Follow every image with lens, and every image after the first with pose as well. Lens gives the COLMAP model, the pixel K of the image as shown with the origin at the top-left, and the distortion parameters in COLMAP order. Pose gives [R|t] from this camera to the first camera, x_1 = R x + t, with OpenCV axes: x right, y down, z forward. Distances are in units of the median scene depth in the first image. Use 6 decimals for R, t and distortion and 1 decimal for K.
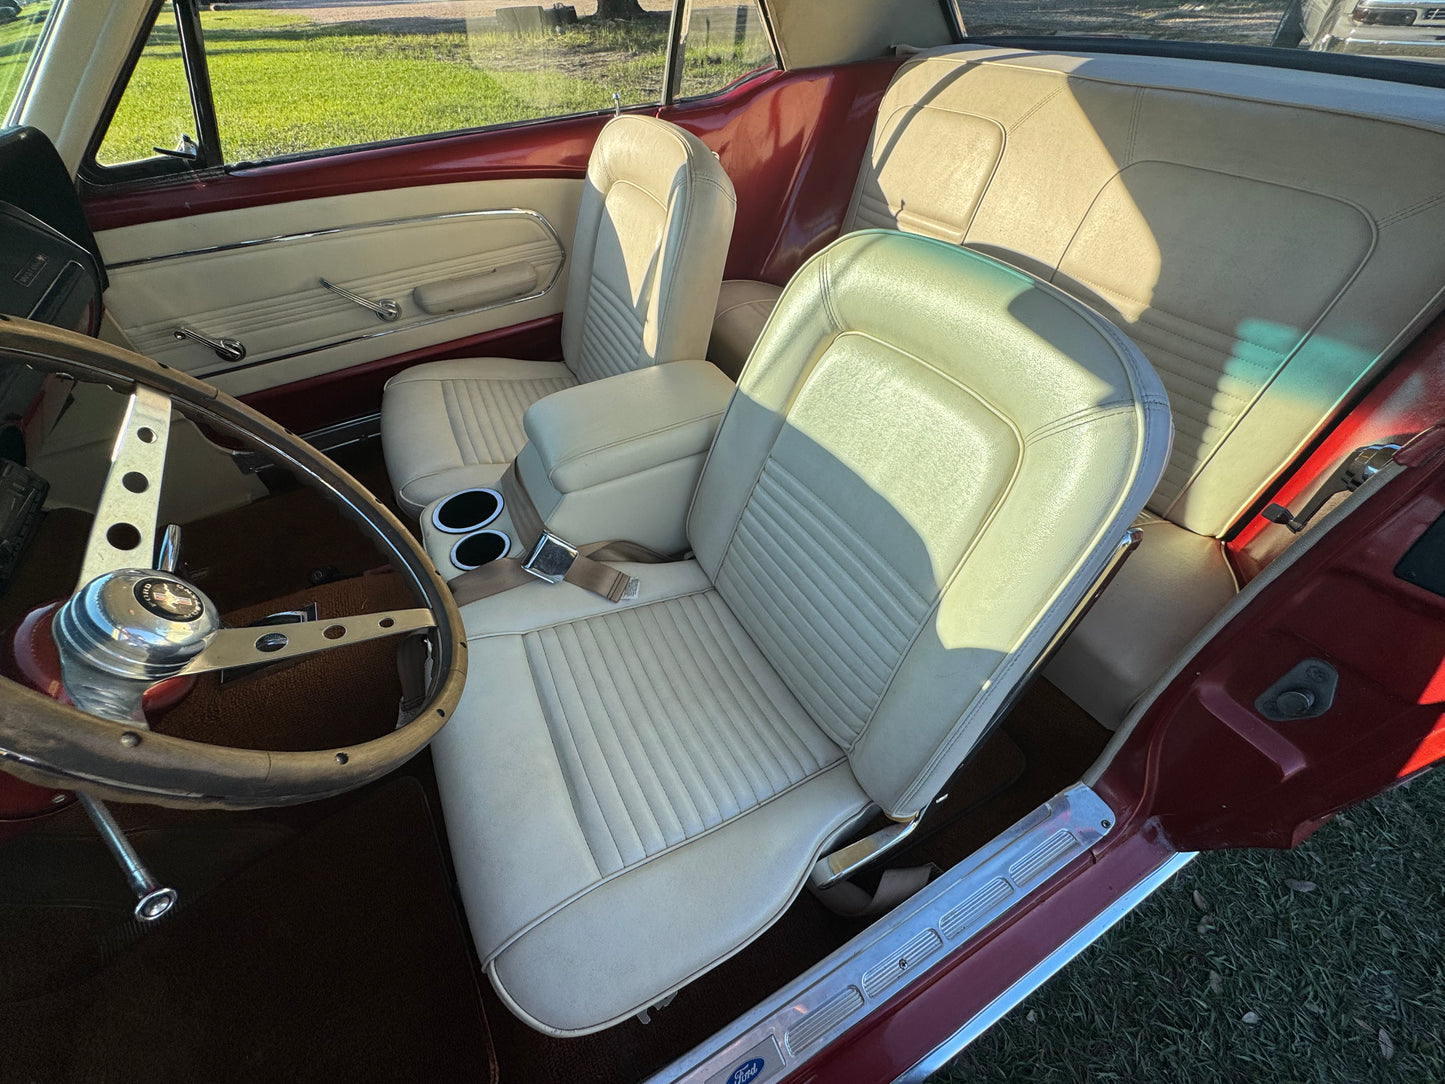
lens RADIAL K [[575.3, 0, 724.5], [0, 575.3, 540.2], [0, 0, 1]] dist [-0.006446, 0.000187]
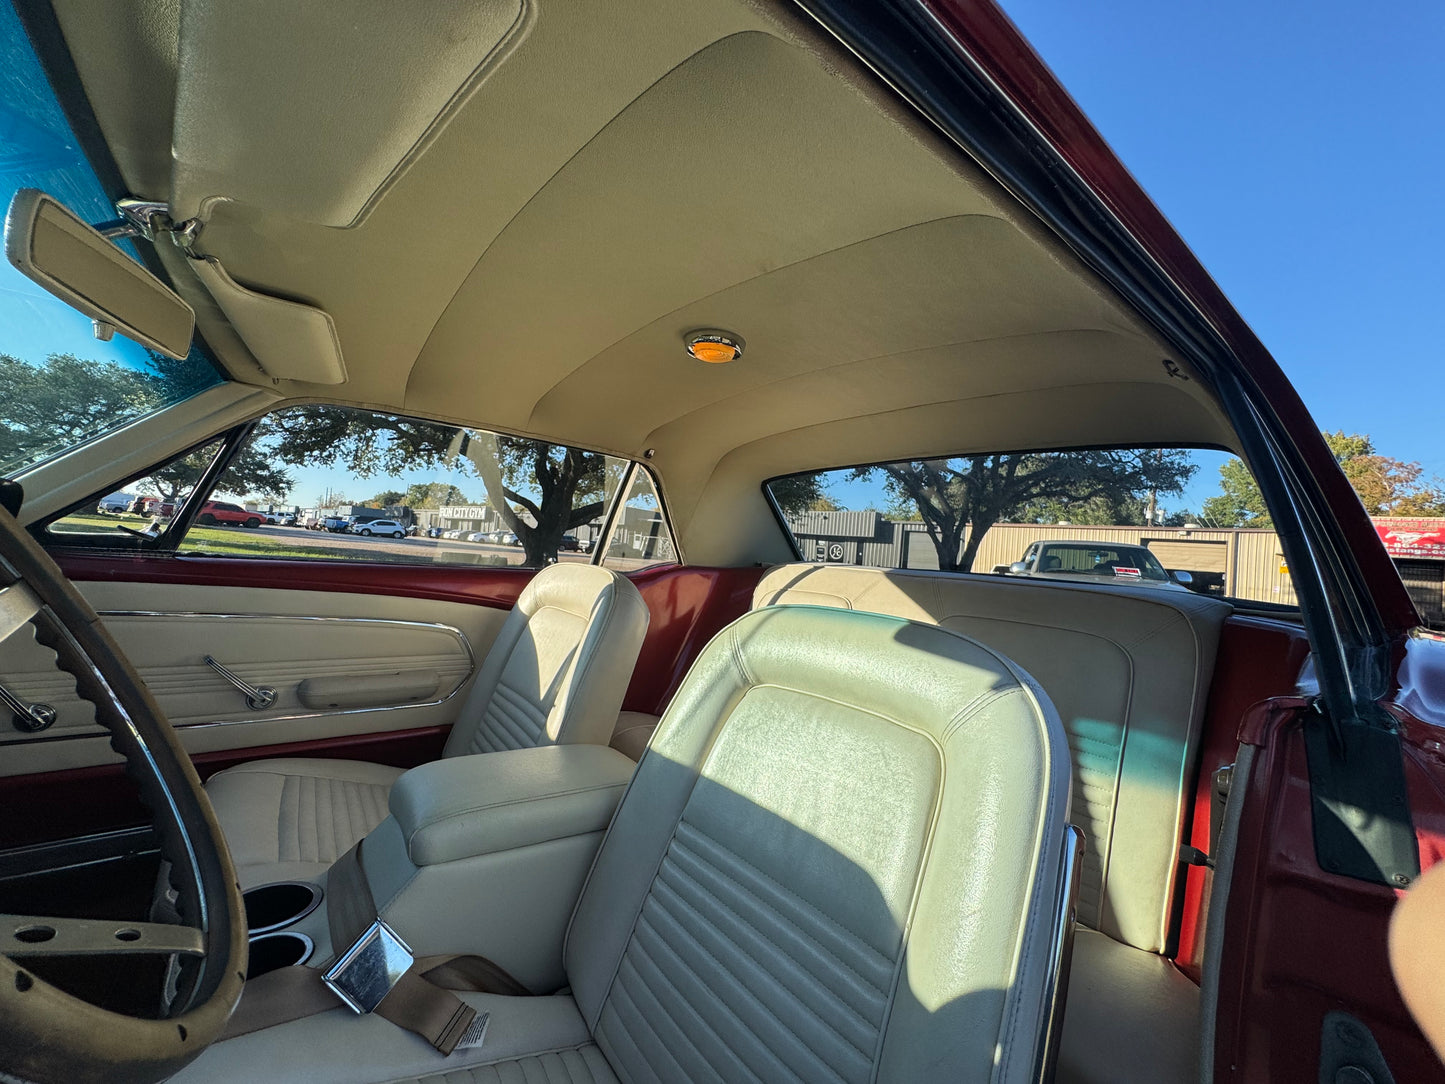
lens RADIAL K [[575.3, 0, 724.5], [0, 575.3, 540.2], [0, 0, 1]] dist [-0.006446, 0.000187]
pose [[0.979770, 0.111172, 0.166410, -0.046667], [0.044531, 0.689564, -0.722854, 0.180287], [-0.195112, 0.715641, 0.670663, 0.062983]]
